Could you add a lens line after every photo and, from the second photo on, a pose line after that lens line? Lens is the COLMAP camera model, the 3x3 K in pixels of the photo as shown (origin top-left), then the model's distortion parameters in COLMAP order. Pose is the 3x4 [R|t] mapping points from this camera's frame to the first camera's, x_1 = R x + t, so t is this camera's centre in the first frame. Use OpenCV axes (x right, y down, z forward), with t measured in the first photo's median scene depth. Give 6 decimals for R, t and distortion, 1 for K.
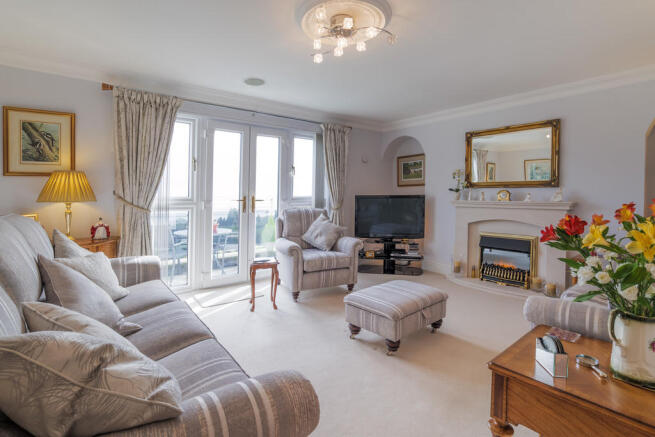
lens RADIAL K [[311.4, 0, 327.6], [0, 311.4, 192.6], [0, 0, 1]] dist [-0.028216, 0.008083]
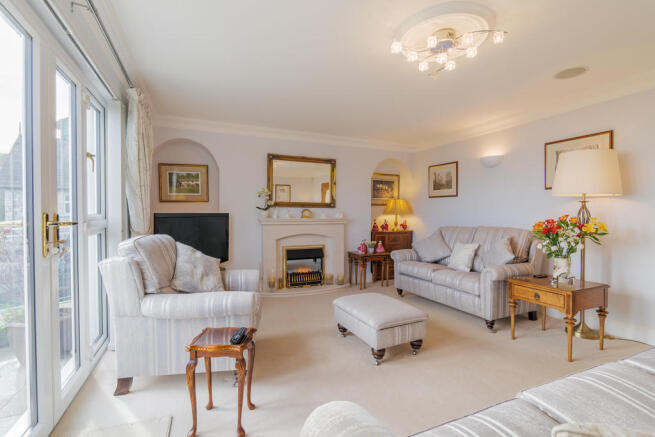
lens RADIAL K [[302.2, 0, 327.5], [0, 302.2, 218.5], [0, 0, 1]] dist [-0.026746, 0.007558]
pose [[0.269134, -0.011489, 0.963034, -0.527453], [-0.008222, 0.999865, 0.014226, 0.010573], [-0.963068, -0.011747, 0.269003, 0.575650]]
